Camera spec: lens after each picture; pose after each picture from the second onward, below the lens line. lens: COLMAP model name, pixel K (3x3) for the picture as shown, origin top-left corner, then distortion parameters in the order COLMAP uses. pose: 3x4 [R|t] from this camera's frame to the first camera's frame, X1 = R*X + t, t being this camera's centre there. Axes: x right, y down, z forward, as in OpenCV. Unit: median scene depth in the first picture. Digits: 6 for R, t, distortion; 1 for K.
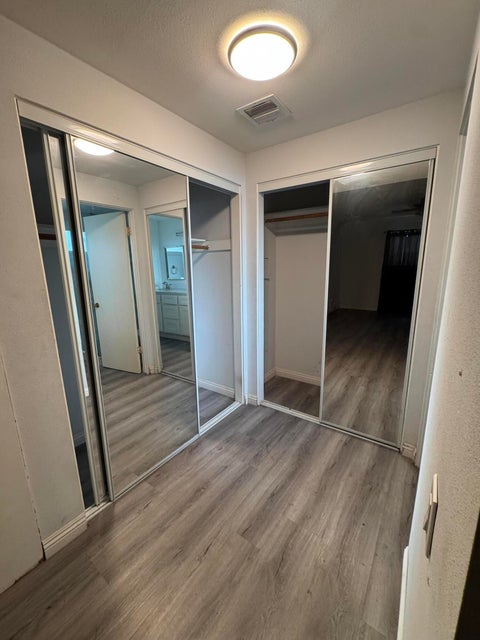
lens RADIAL K [[257.6, 0, 241.1], [0, 257.6, 318.8], [0, 0, 1]] dist [-0.001810, 0.000160]
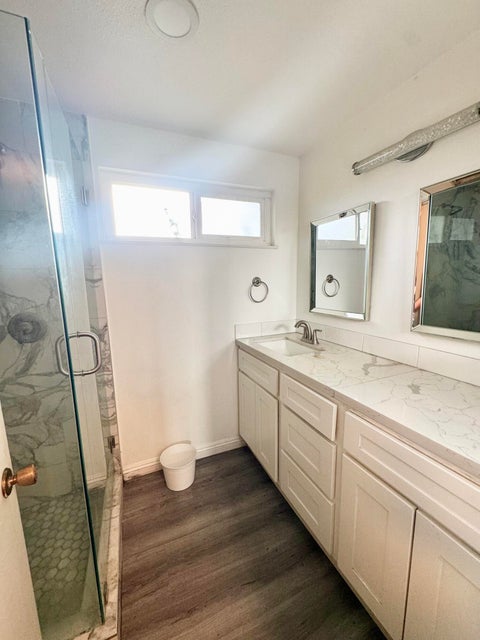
lens RADIAL K [[257.6, 0, 241.3], [0, 257.6, 321.8], [0, 0, 1]] dist [-0.001810, 0.000160]
pose [[0.842714, 0.087742, -0.531164, -0.174890], [-0.106473, 0.994305, -0.004677, -0.128301], [0.527728, 0.060496, 0.847256, 0.643761]]
